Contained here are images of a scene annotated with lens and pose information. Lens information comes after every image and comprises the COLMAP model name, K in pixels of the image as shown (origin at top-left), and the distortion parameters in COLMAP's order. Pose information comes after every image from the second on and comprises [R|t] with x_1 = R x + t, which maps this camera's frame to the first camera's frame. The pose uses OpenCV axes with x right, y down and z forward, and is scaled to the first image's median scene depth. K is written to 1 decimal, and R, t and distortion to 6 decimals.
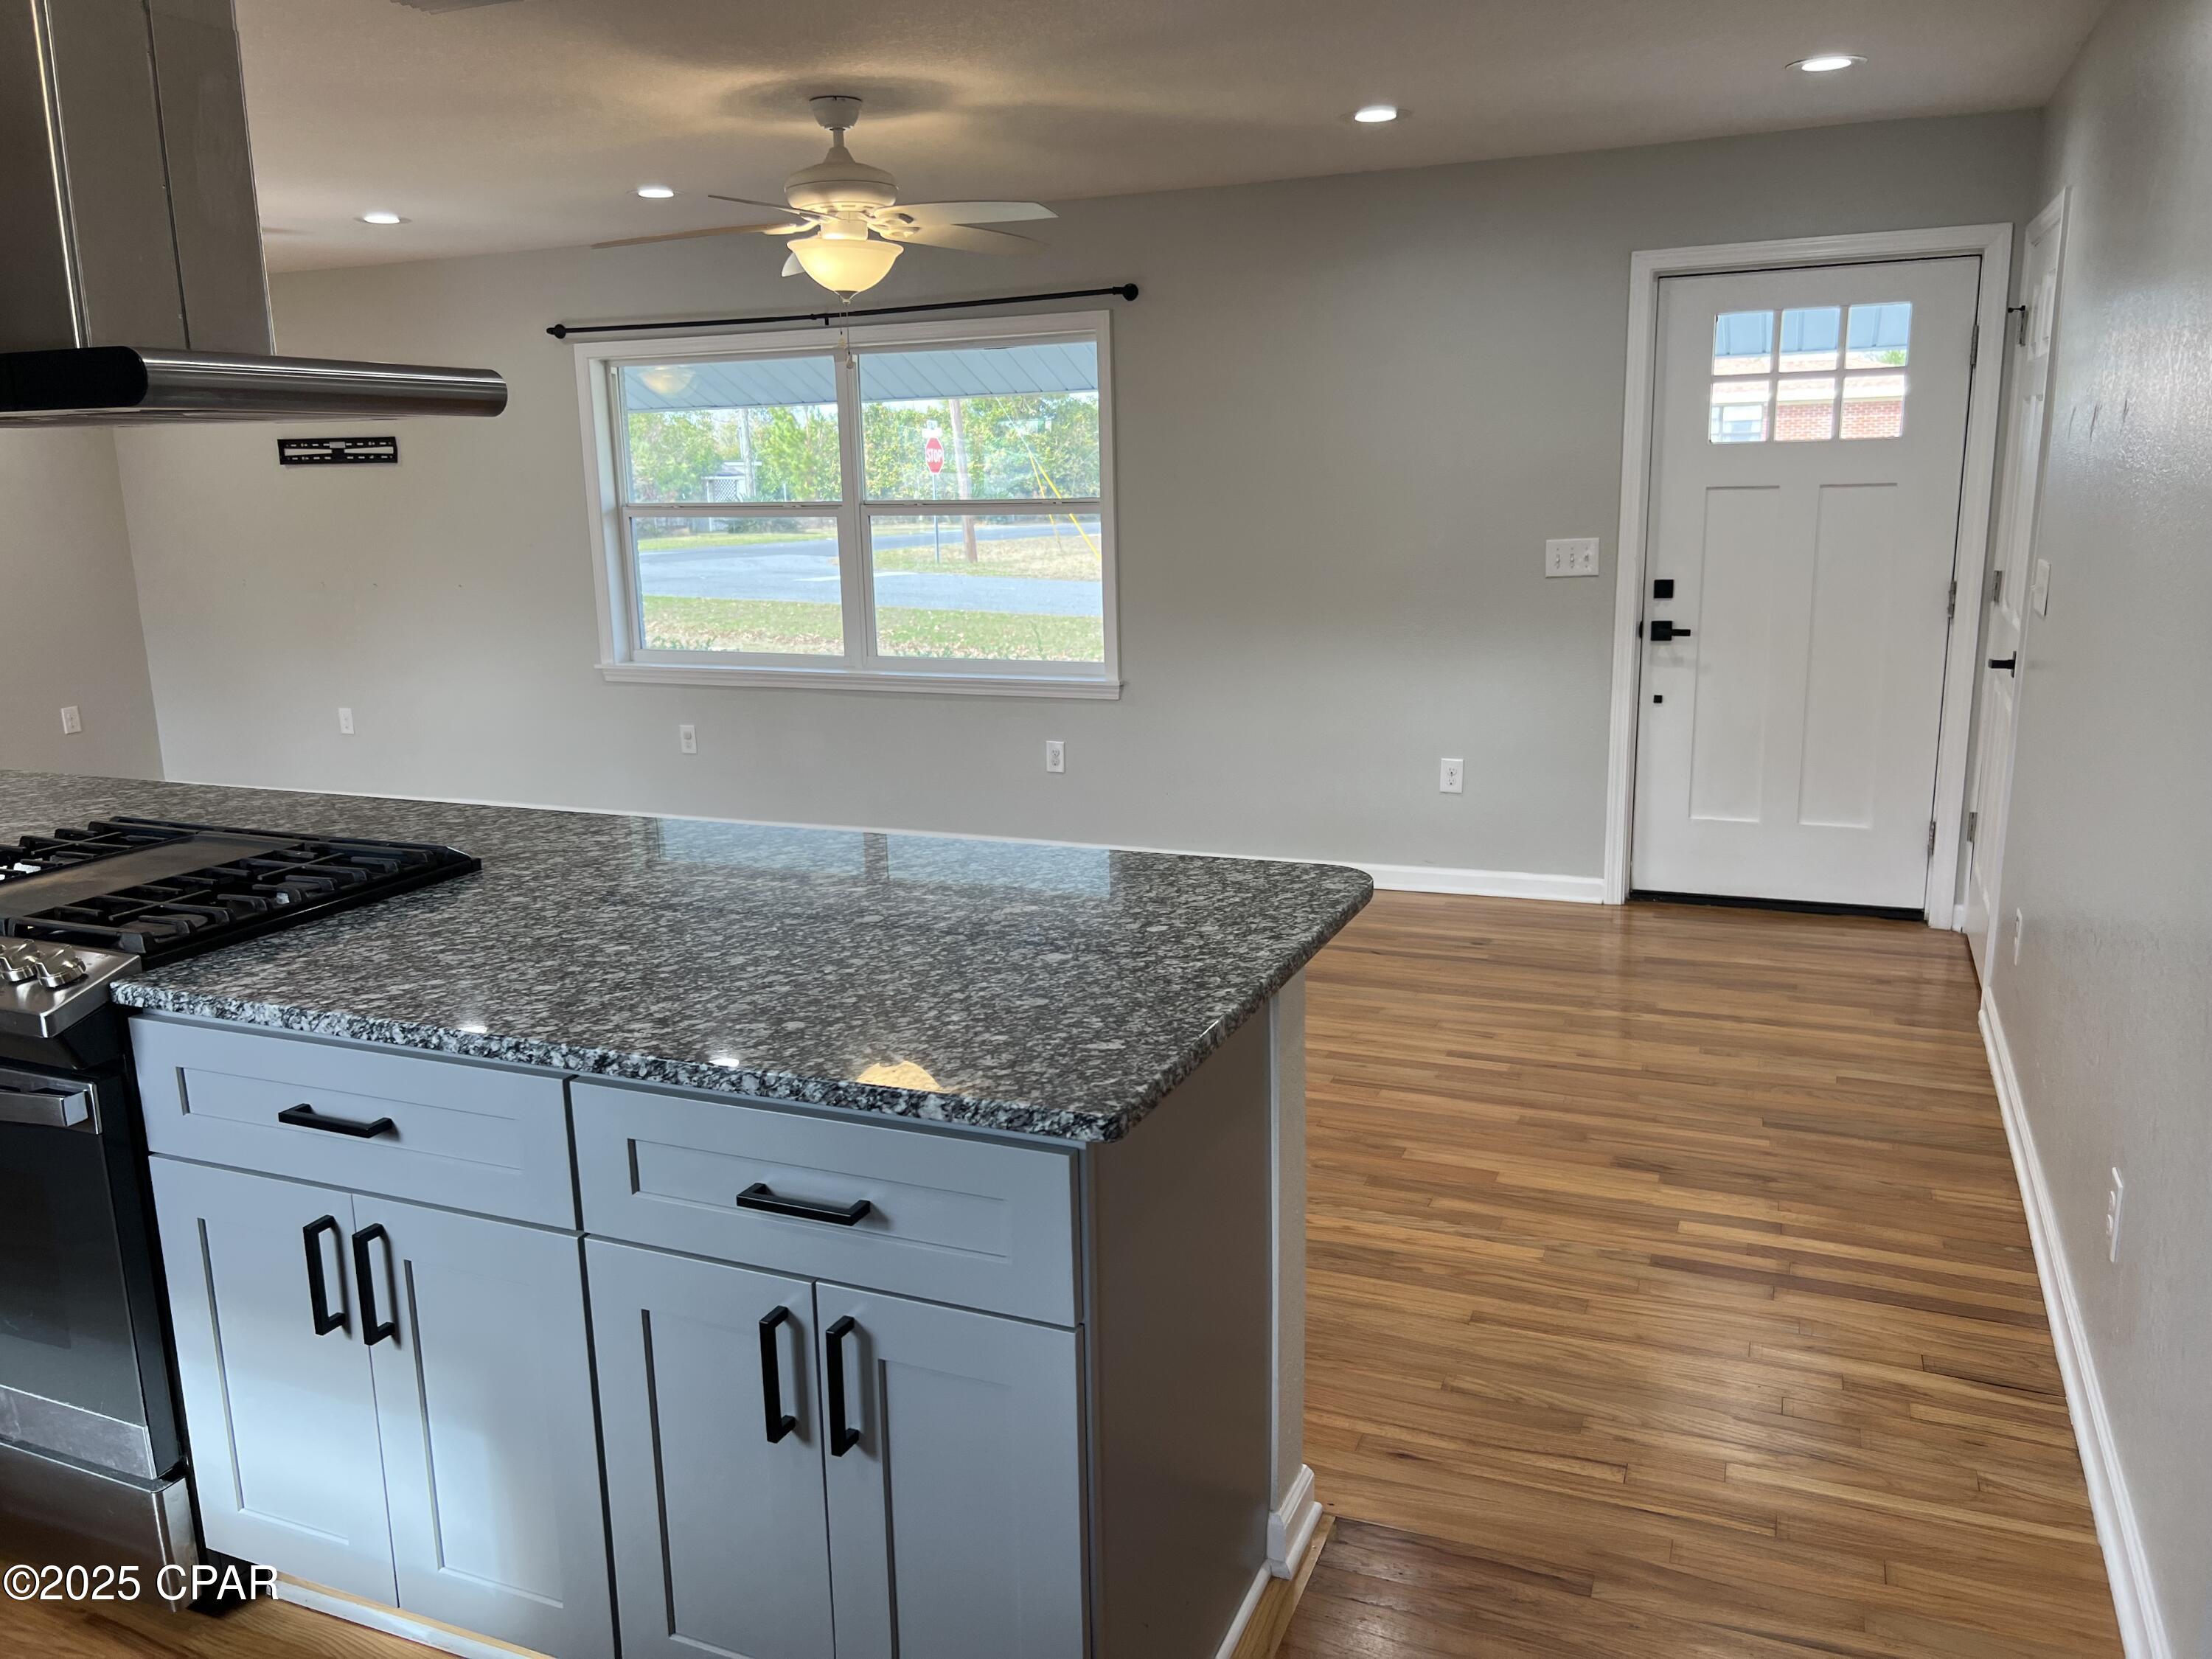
lens RADIAL K [[1678.1, 0, 1168.9], [0, 1678.1, 839.3], [0, 0, 1]] dist [0.051123, -0.058644]
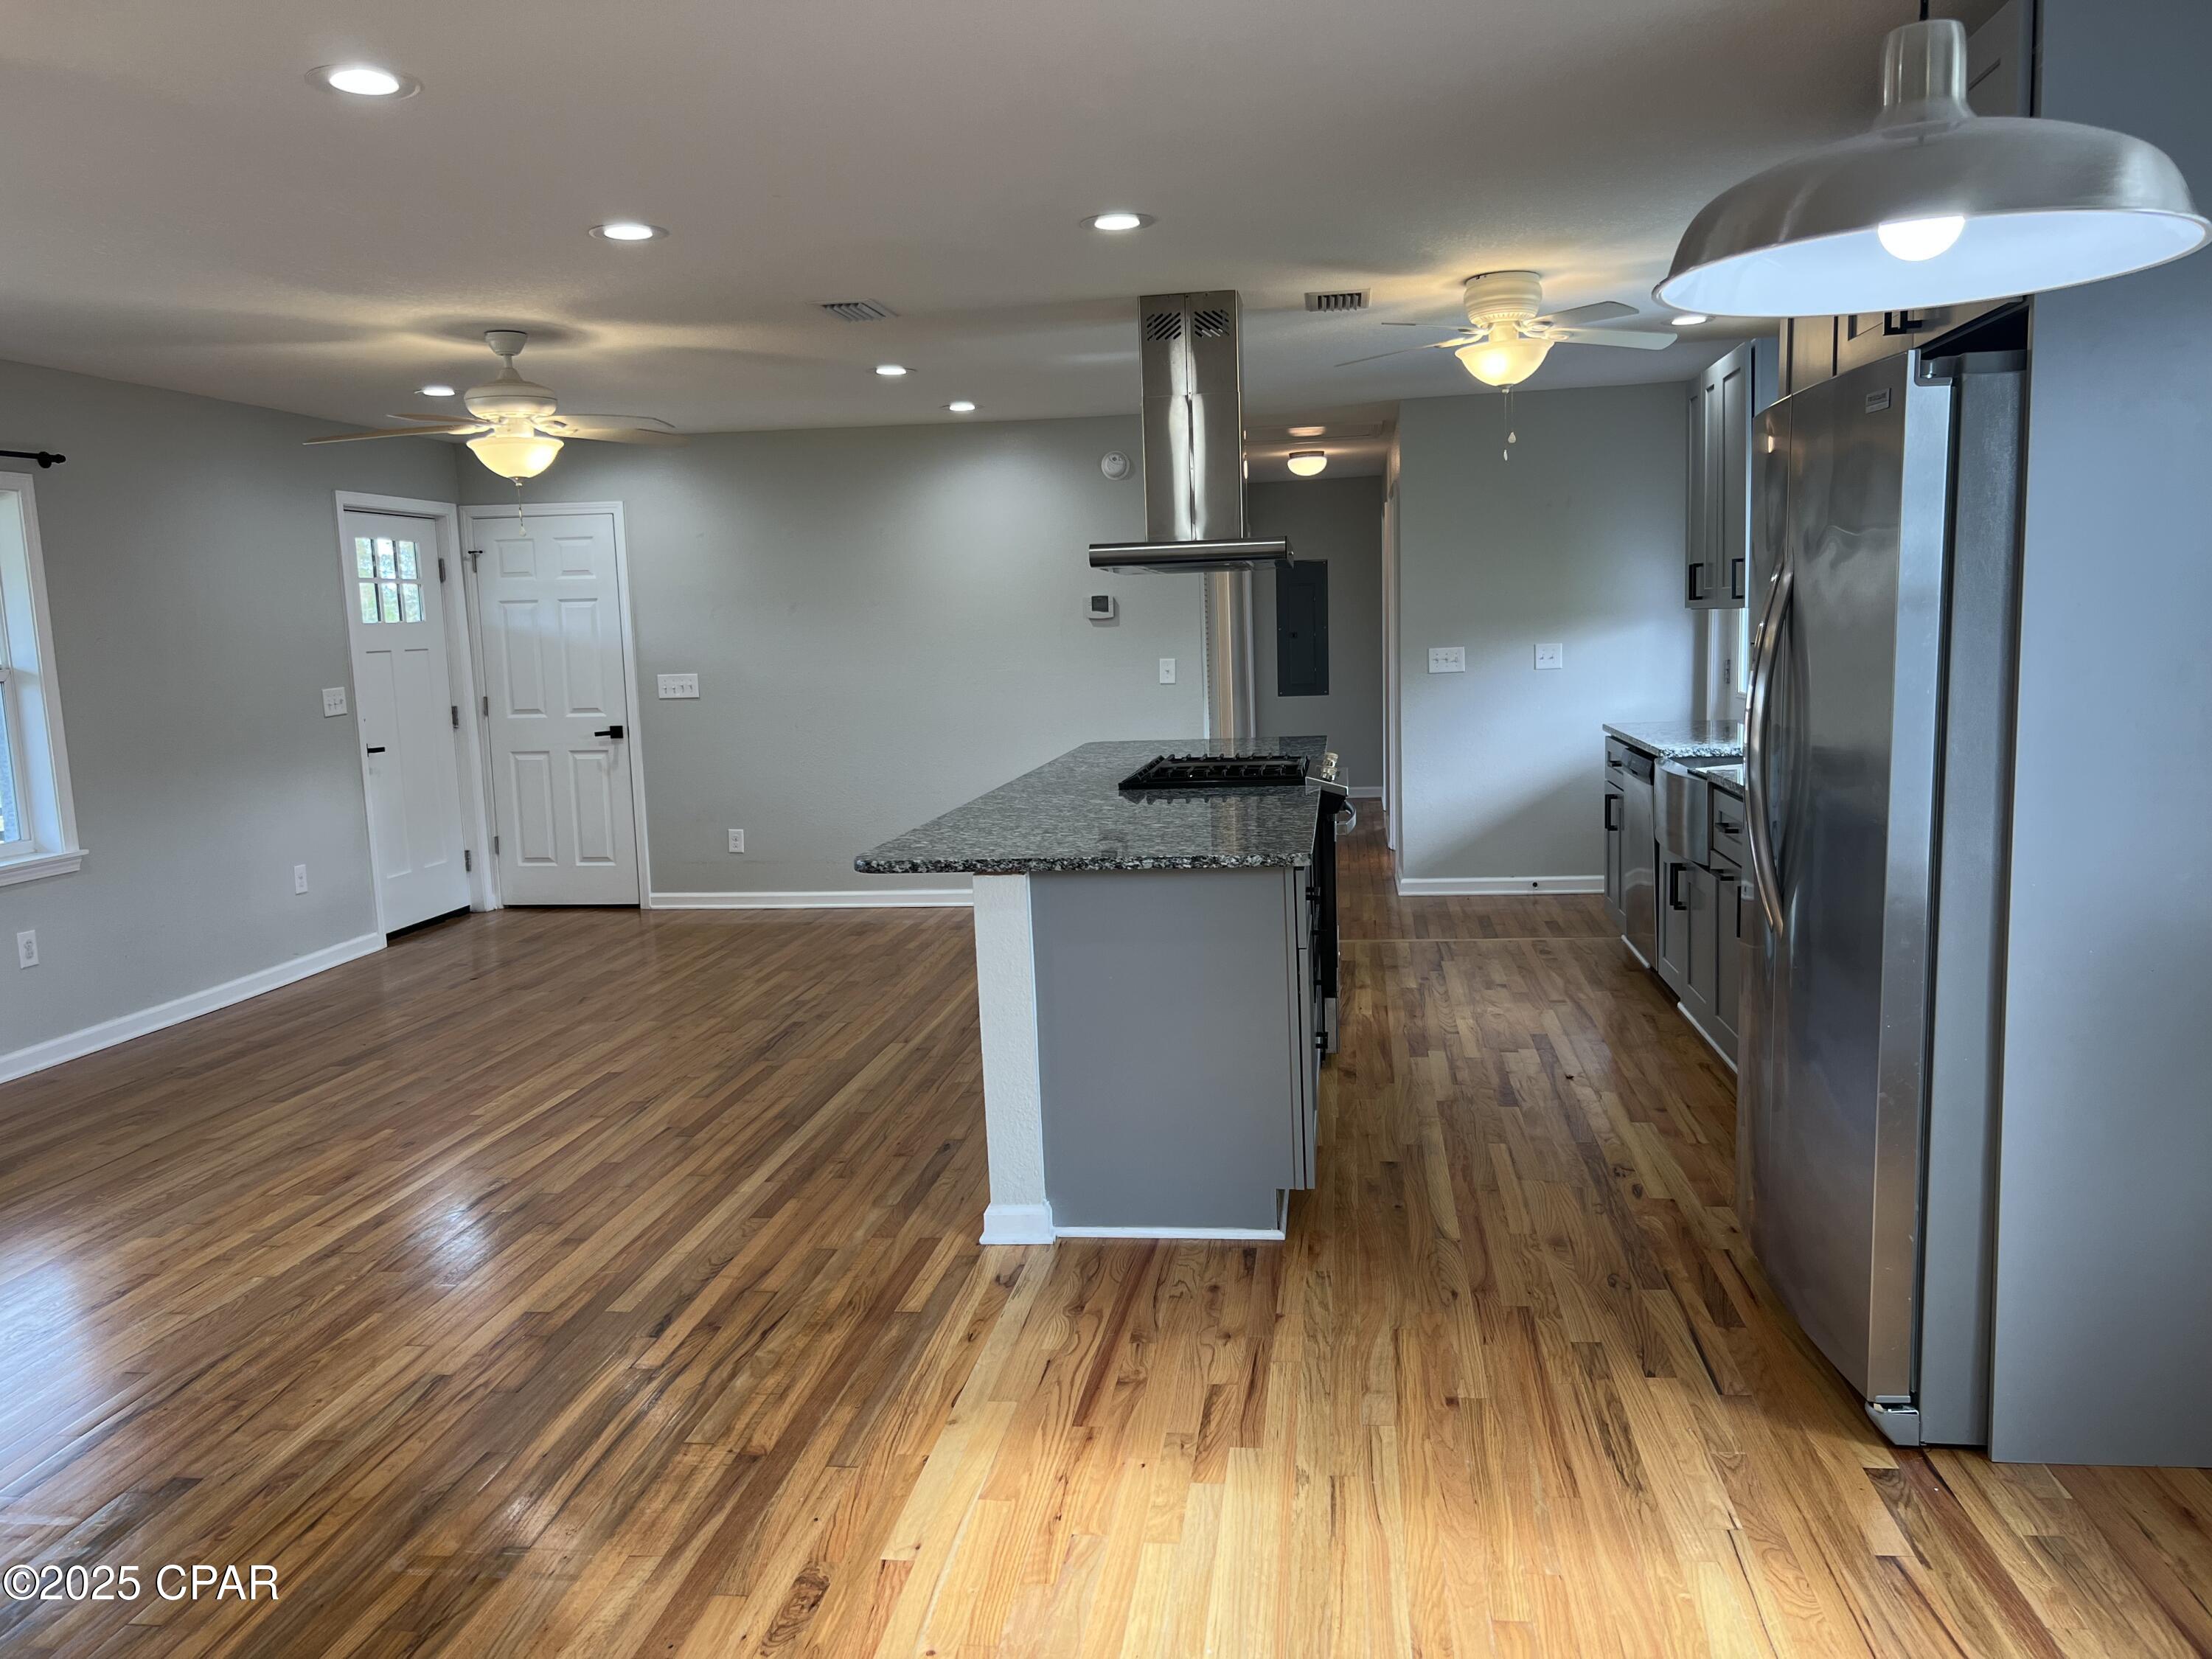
lens RADIAL K [[1678.1, 0, 1117.5], [0, 1678.1, 835.4], [0, 0, 1]] dist [0.051123, -0.058644]
pose [[-0.252083, -0.098046, 0.962726, -1.251743], [0.231647, 0.959817, 0.158405, -0.134490], [-0.939571, 0.262943, -0.219242, 0.737926]]
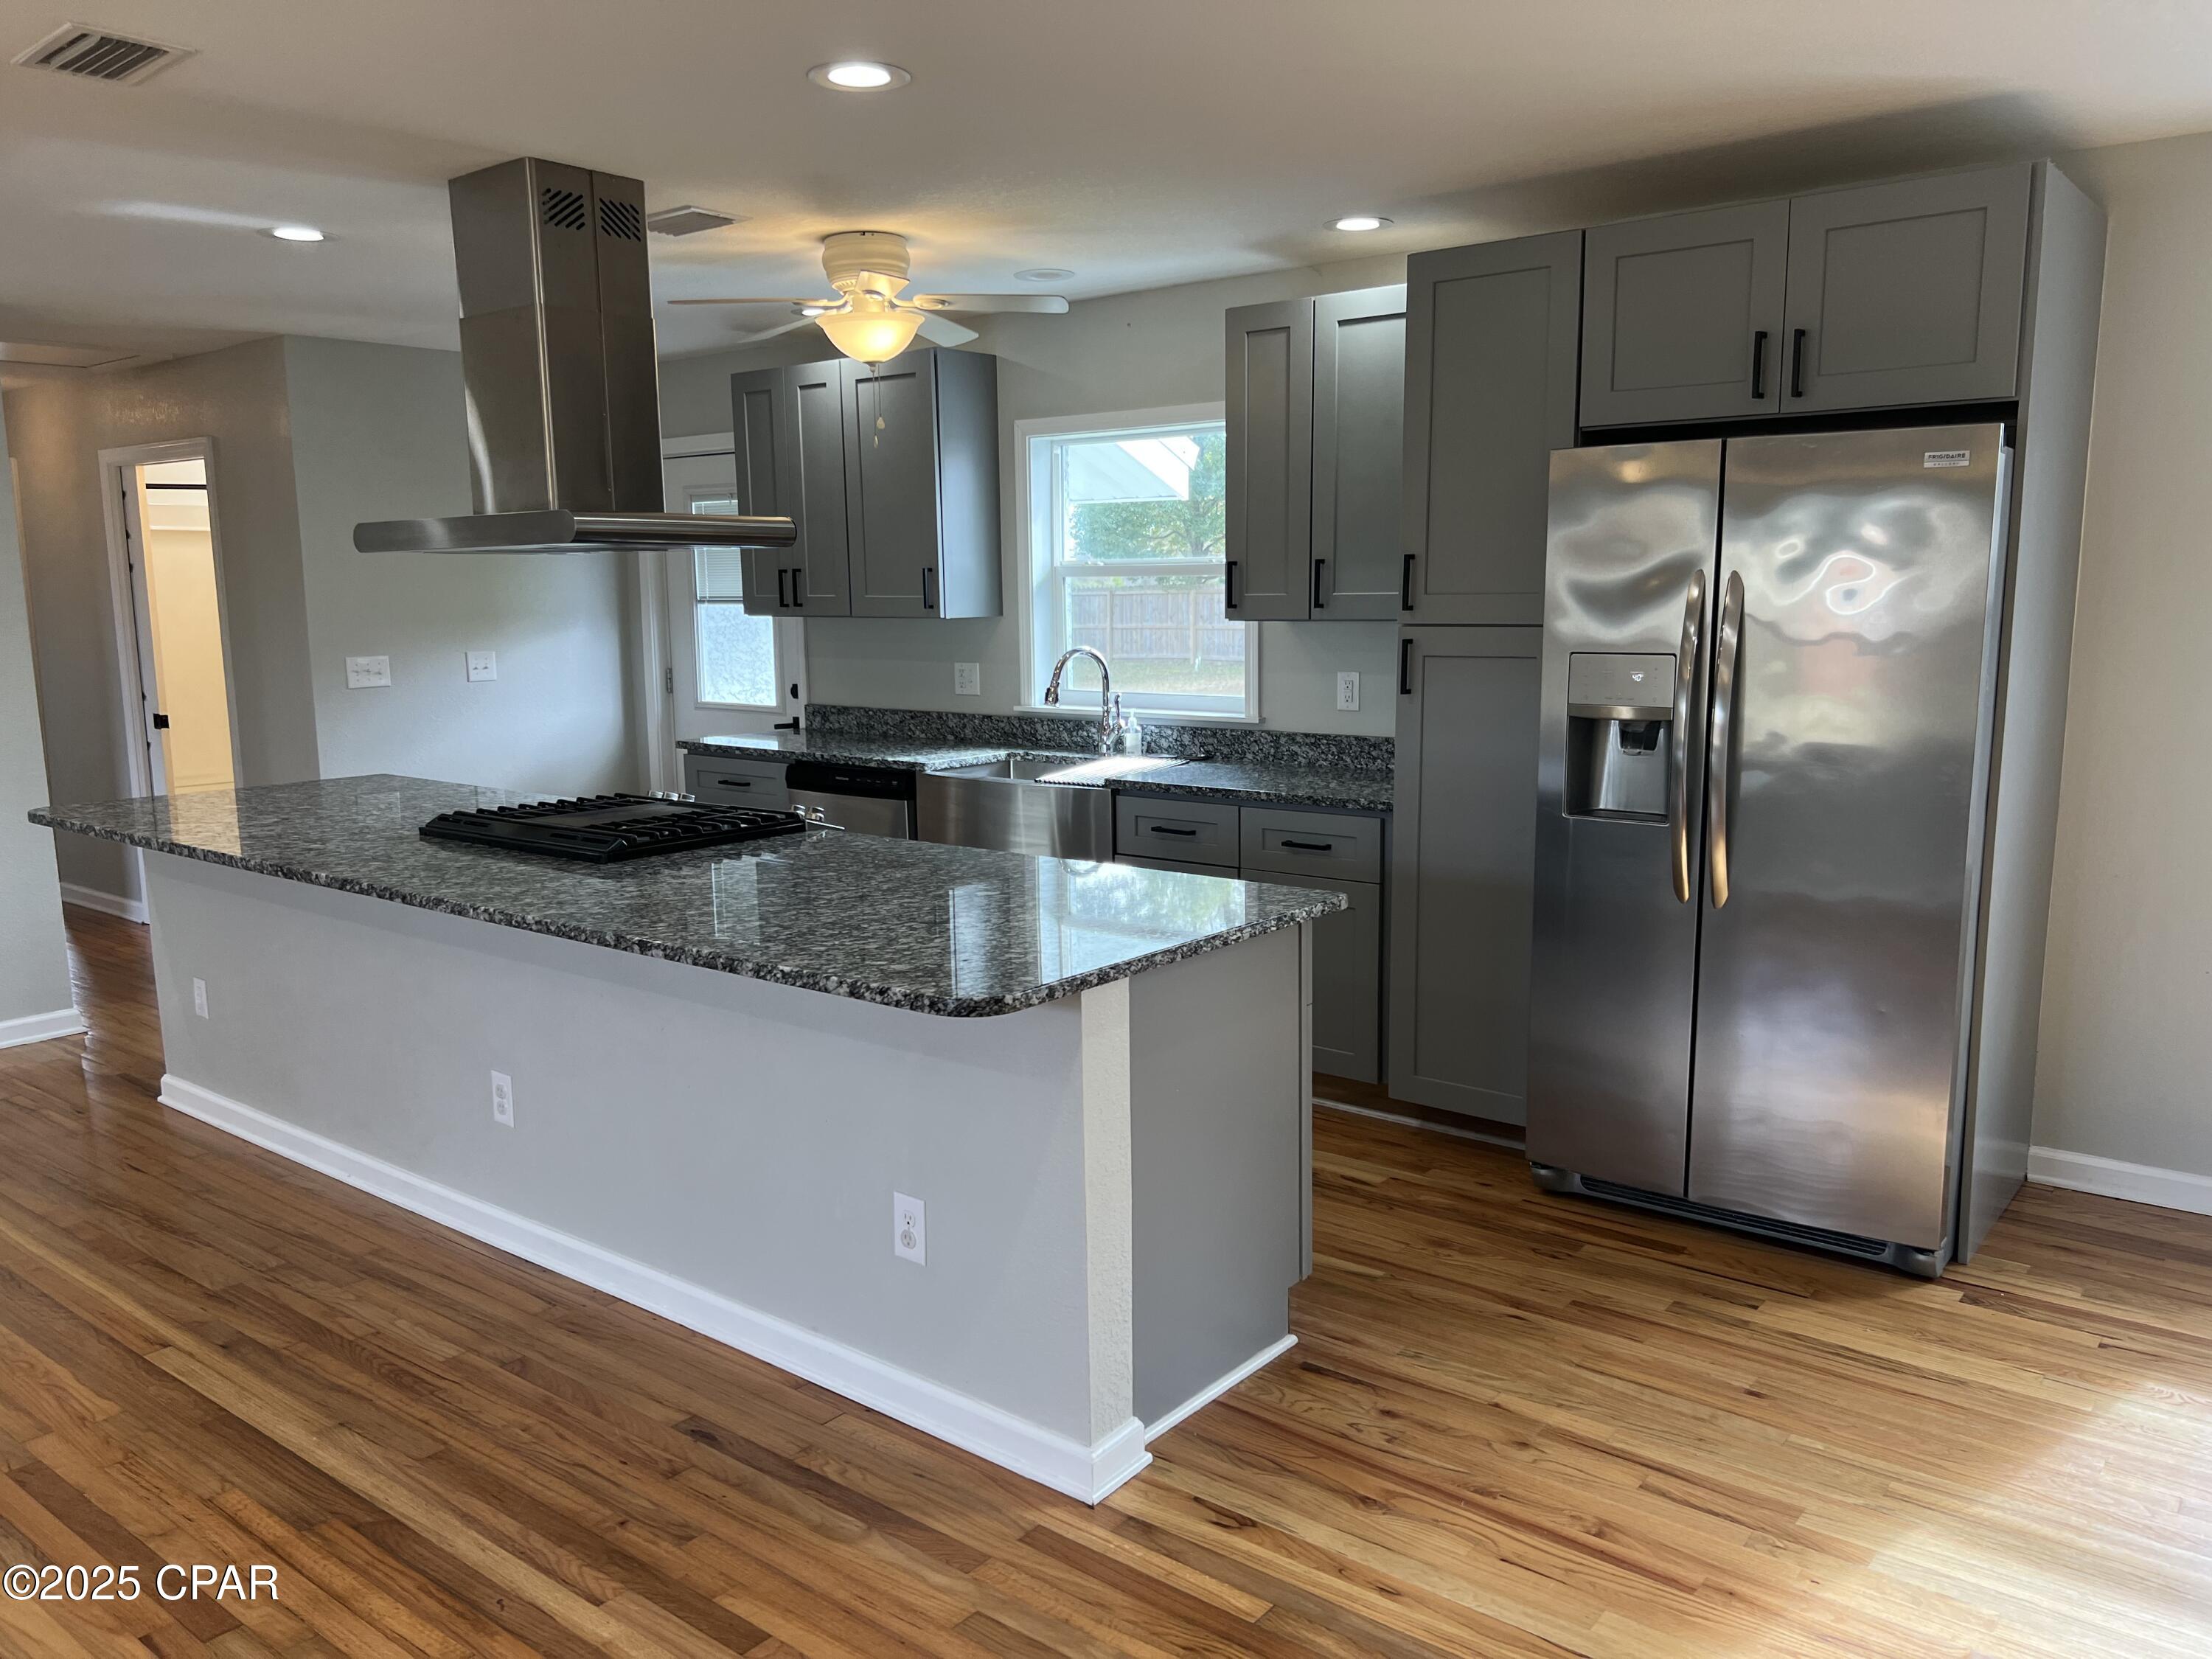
lens RADIAL K [[1678.1, 0, 1109.4], [0, 1678.1, 838.2], [0, 0, 1]] dist [0.051123, -0.058644]
pose [[-0.959548, -0.016108, 0.281085, -0.706991], [0.082182, 0.938859, 0.334350, -0.226955], [-0.269285, 0.343924, -0.899556, 1.070956]]
